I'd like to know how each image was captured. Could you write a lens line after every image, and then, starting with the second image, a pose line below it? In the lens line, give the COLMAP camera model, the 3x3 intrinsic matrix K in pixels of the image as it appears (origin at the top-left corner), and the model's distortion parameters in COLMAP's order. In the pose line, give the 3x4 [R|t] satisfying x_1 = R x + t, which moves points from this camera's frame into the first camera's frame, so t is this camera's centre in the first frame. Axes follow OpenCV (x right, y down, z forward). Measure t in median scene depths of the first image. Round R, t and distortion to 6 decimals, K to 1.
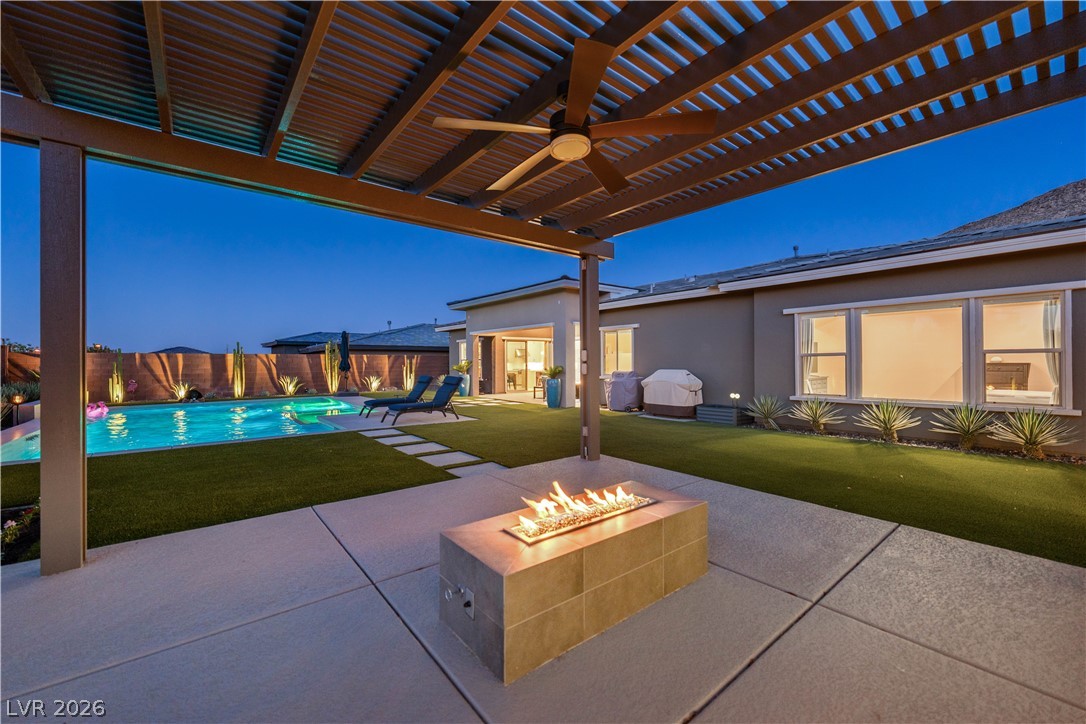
lens RADIAL K [[435.1, 0, 528.7], [0, 435.1, 360.9], [0, 0, 1]] dist [-0.001208, -0.000201]
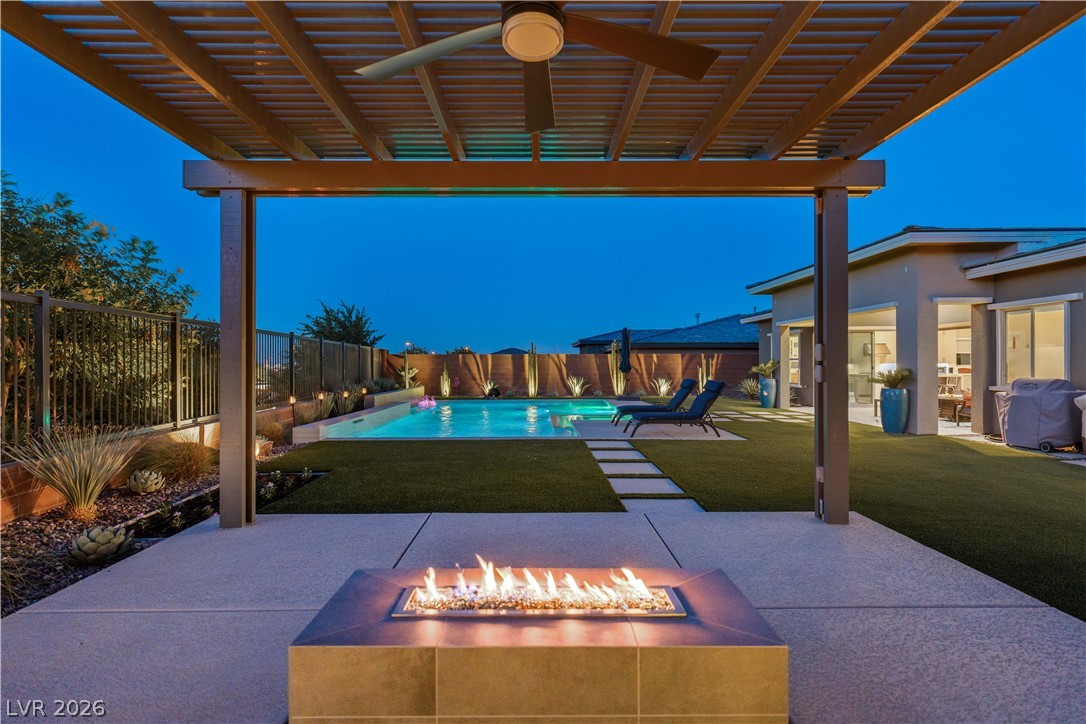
lens RADIAL K [[510.7, 0, 538.7], [0, 510.7, 365.8], [0, 0, 1]] dist [0.002829, 0.000408]
pose [[0.791326, 0.005374, -0.611370, 0.089590], [0.000712, 0.999953, 0.009711, -0.000315], [0.611394, -0.008120, 0.791285, 0.060964]]
